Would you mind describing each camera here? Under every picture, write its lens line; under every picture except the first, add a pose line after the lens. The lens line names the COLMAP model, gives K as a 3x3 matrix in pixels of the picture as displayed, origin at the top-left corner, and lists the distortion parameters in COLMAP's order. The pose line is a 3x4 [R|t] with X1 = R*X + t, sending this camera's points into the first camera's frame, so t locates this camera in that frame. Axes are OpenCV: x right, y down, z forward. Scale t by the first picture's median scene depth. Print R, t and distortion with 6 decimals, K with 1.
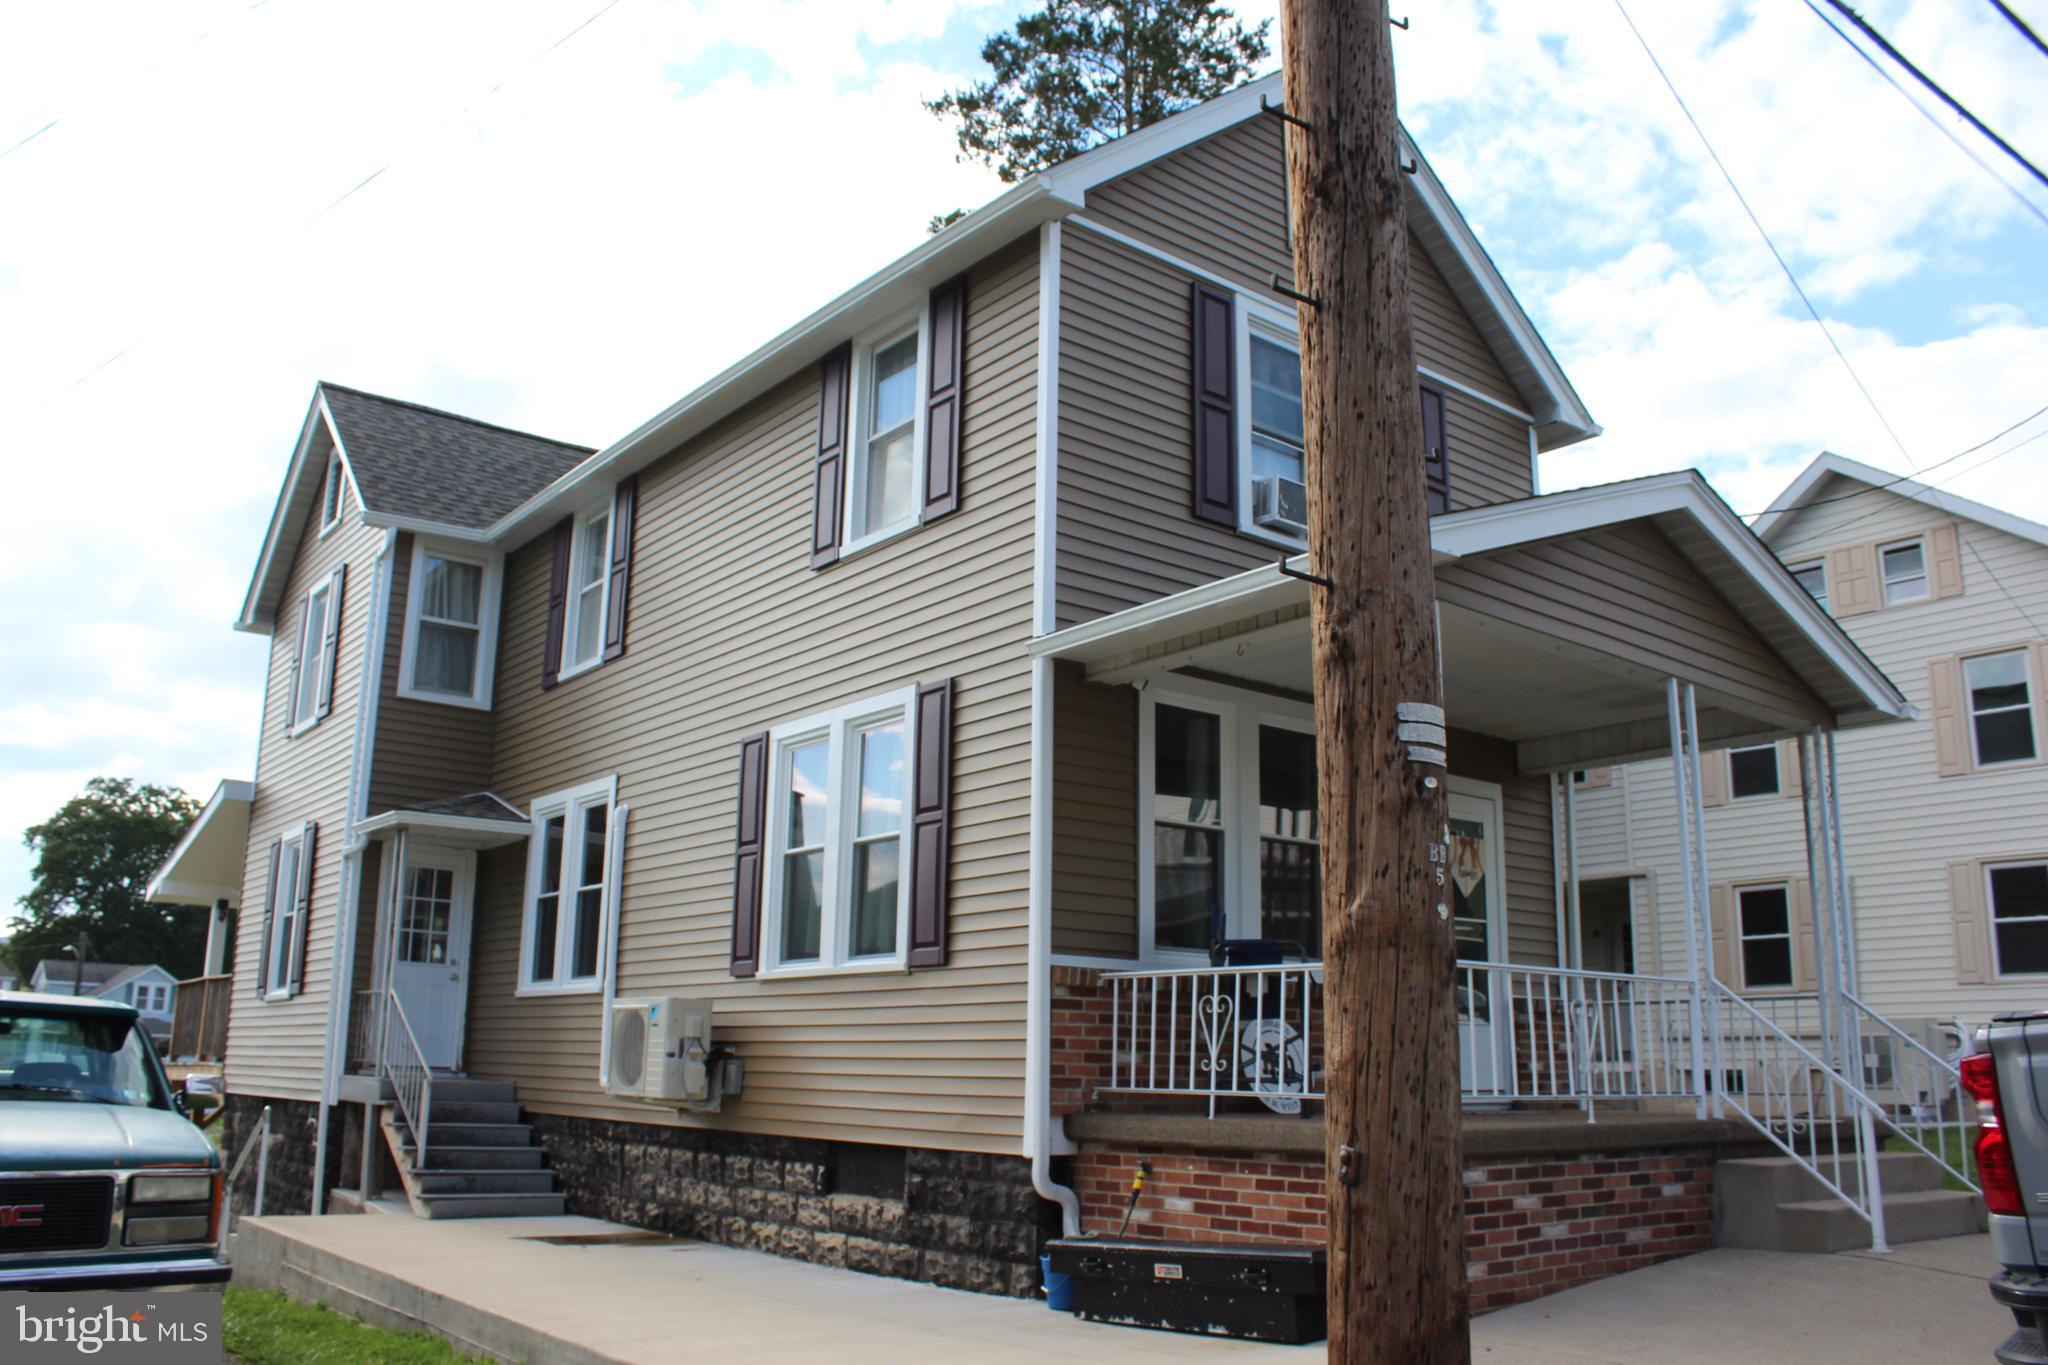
lens RADIAL K [[1677.7, 0, 1012.4], [0, 1677.7, 688.9], [0, 0, 1]] dist [-0.171197, 0.171866]
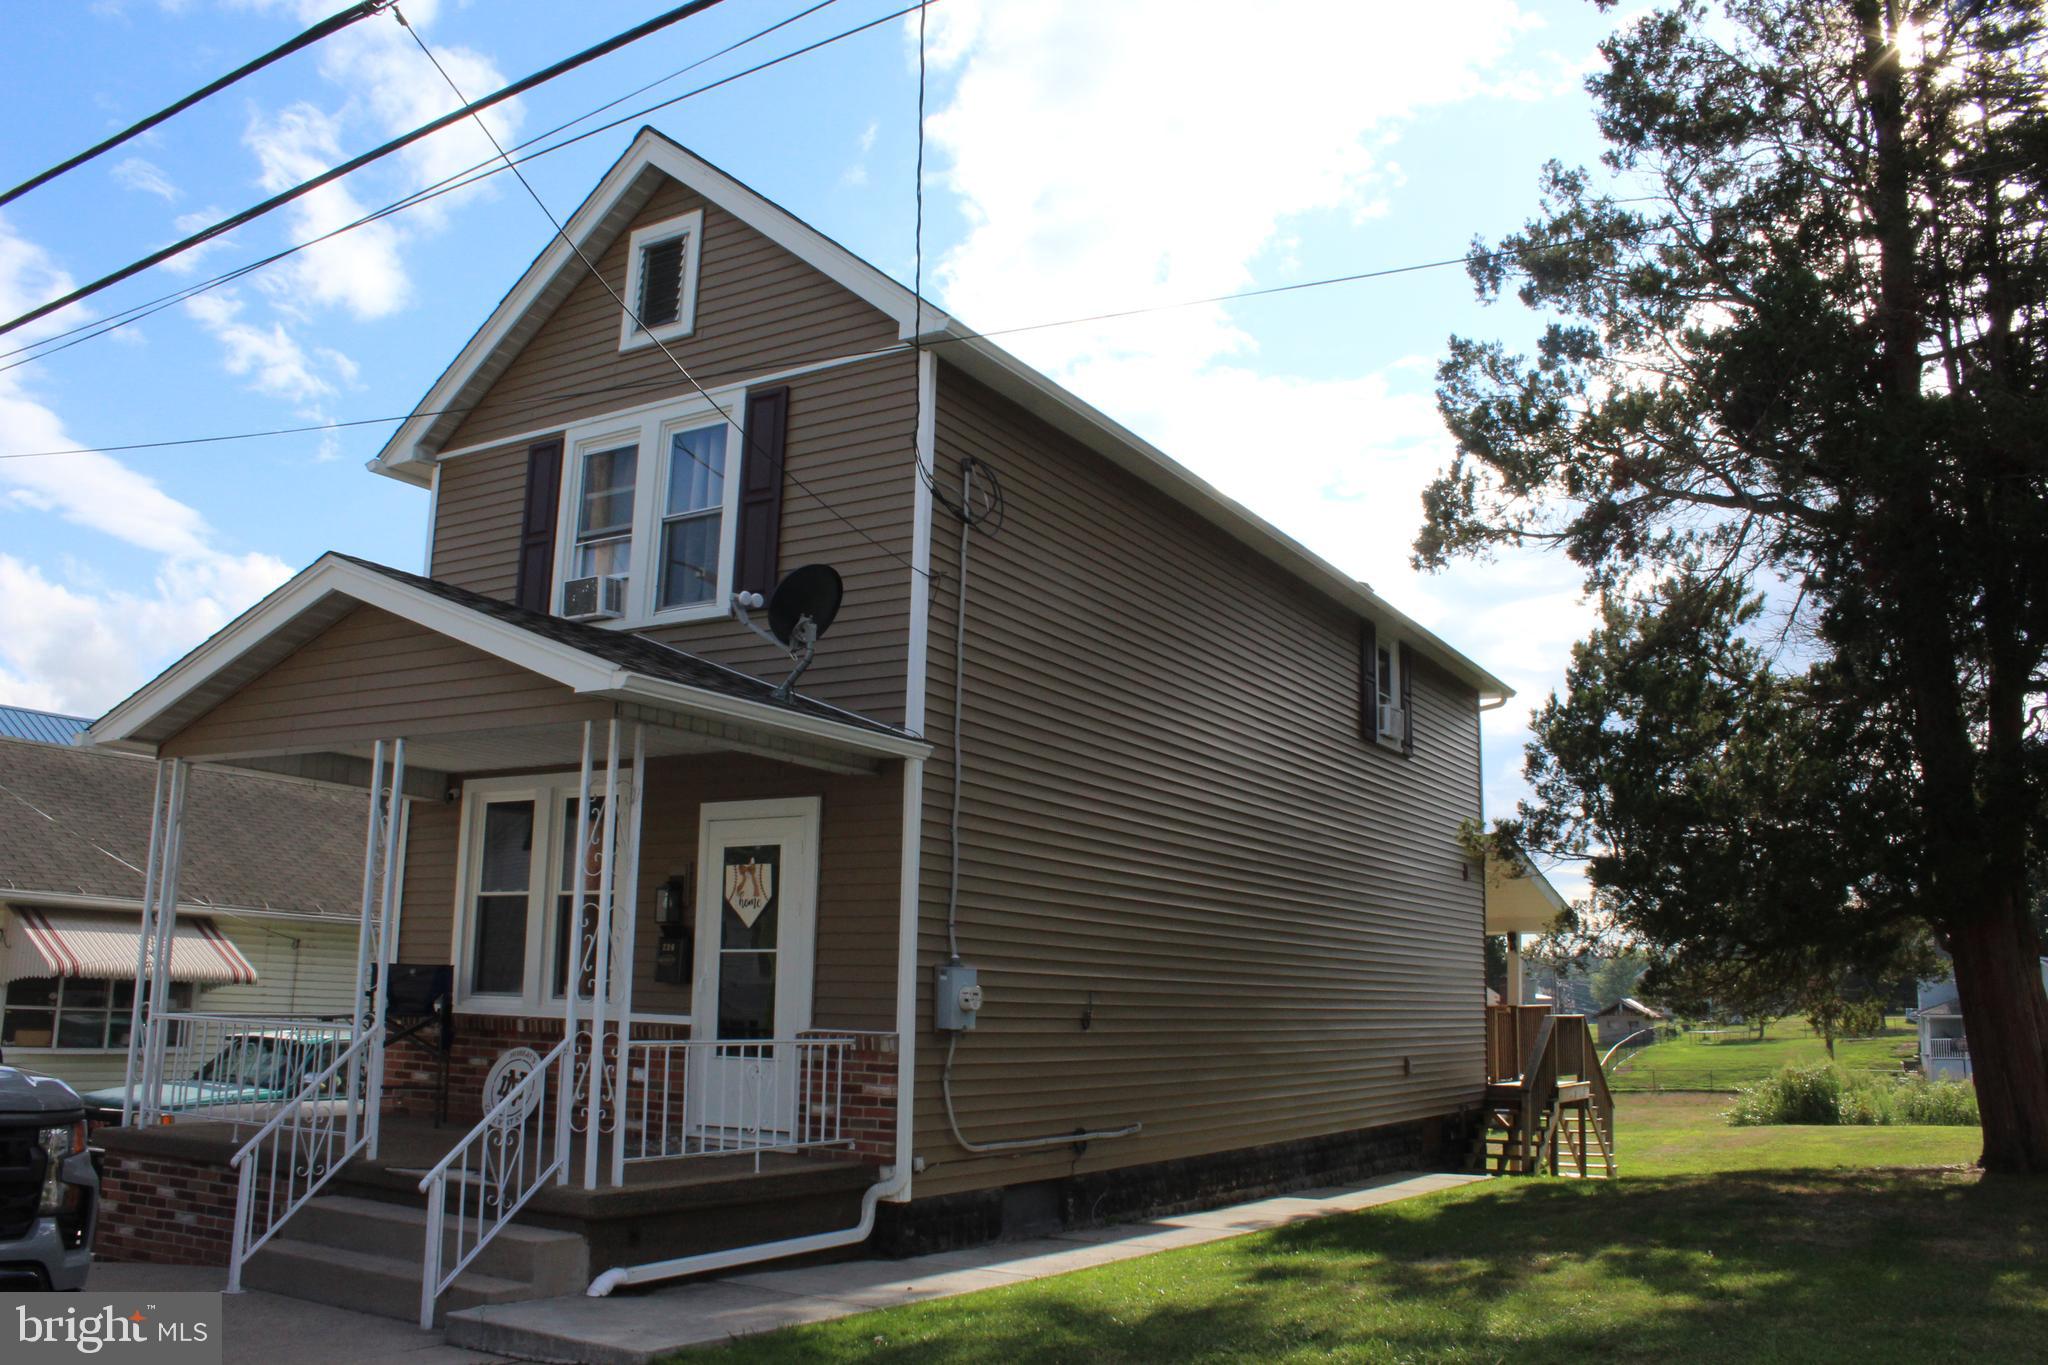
lens RADIAL K [[1677.7, 0, 1012.4], [0, 1677.7, 688.9], [0, 0, 1]] dist [-0.171197, 0.171866]
pose [[0.324972, -0.187675, -0.926915, 1.294304], [0.201038, 0.971420, -0.126203, 0.149906], [0.924109, -0.145333, 0.353414, 0.853617]]
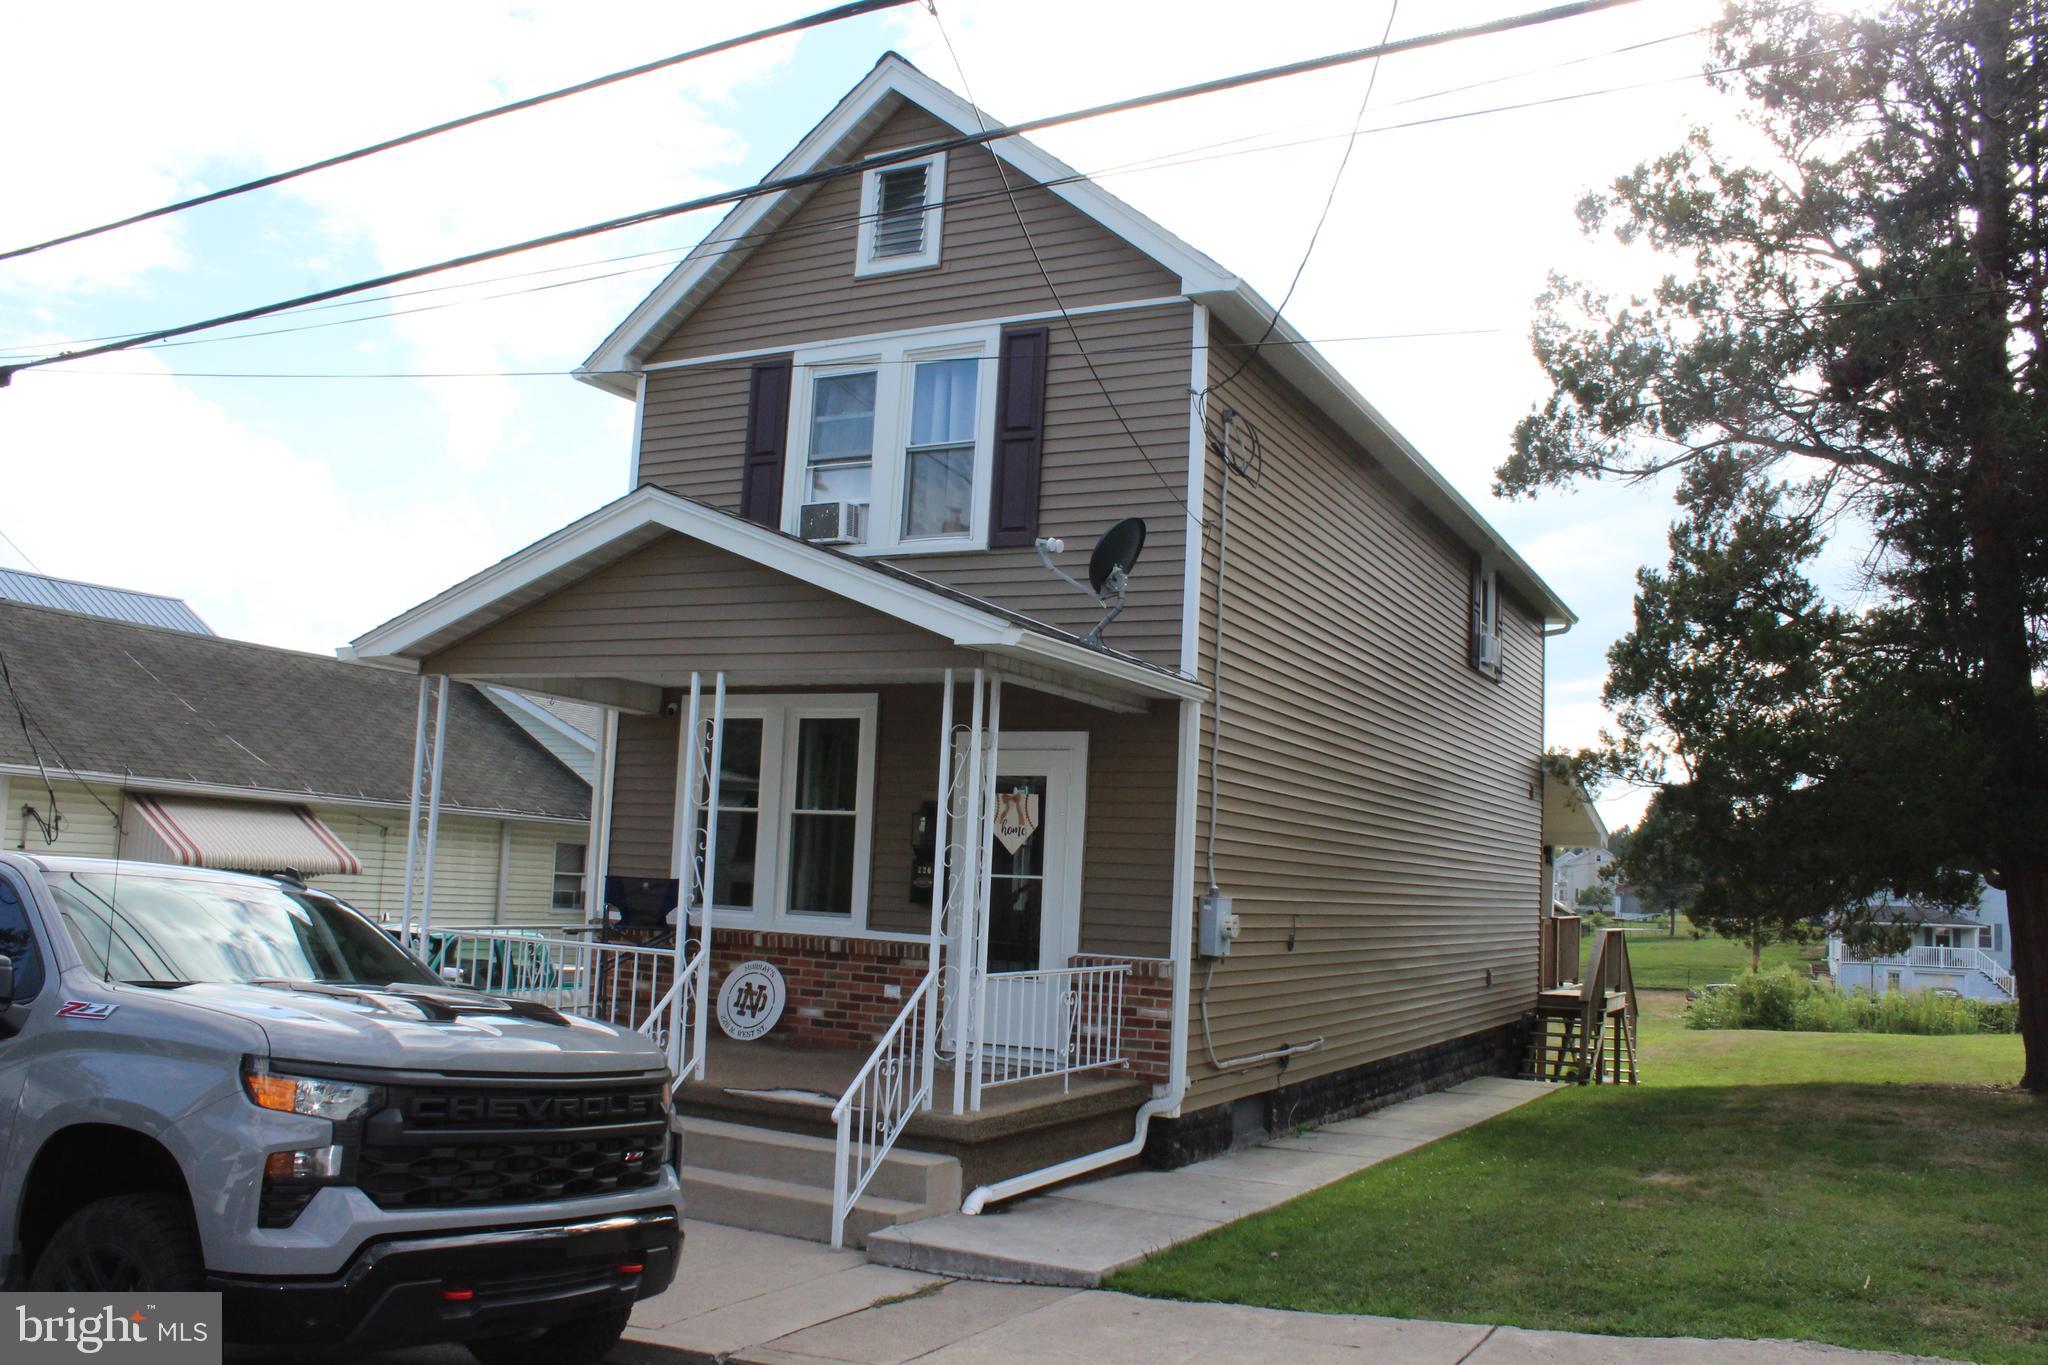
lens RADIAL K [[1697.4, 0, 1024.0], [0, 1697.4, 682.5], [0, 0, 1]] dist [-0.164641, 0.151739]
pose [[0.388689, -0.108048, -0.915012, 1.274303], [0.171160, 0.984282, -0.043520, 0.072551], [0.905332, -0.139697, 0.401073, 0.635804]]
